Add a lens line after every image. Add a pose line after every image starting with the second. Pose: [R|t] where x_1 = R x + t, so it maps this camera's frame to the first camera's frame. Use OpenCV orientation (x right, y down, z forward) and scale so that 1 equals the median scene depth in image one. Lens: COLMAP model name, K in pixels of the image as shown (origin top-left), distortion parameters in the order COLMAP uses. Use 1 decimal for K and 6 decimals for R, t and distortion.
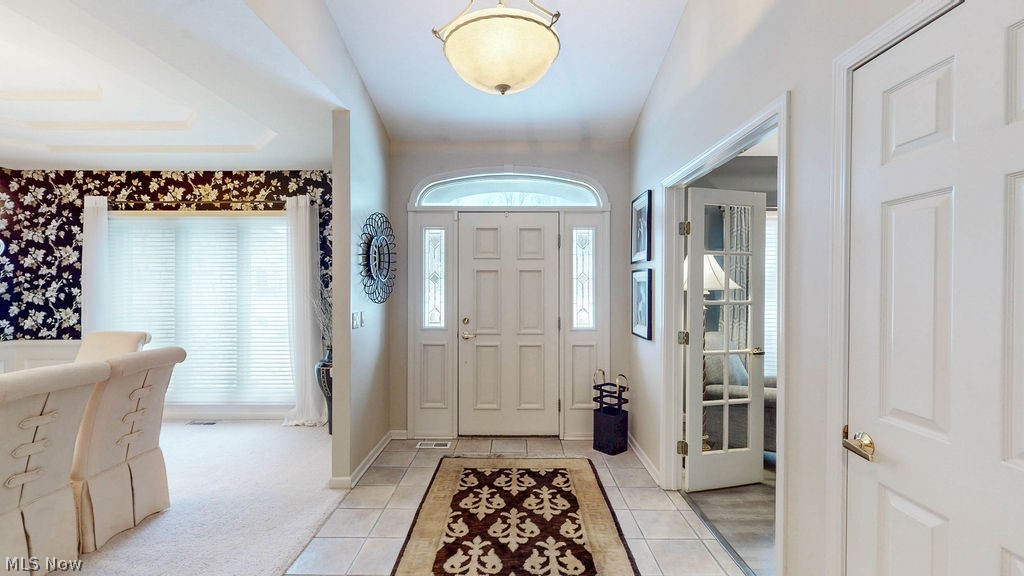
lens RADIAL K [[423.9, 0, 511.7], [0, 423.9, 290.2], [0, 0, 1]] dist [-0.000852, 0.000269]
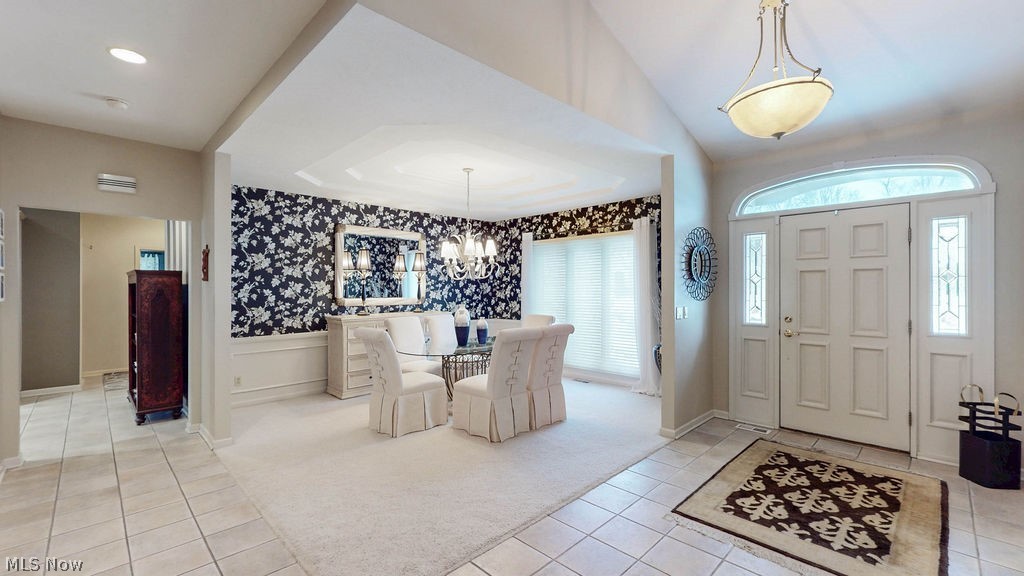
lens RADIAL K [[423.9, 0, 511.7], [0, 423.9, 288.3], [0, 0, 1]] dist [-0.000852, 0.000269]
pose [[0.707478, -0.003664, -0.706726, 0.150338], [0.000014, 0.999987, -0.005171, 0.001133], [0.706735, 0.003648, 0.707469, -0.227566]]
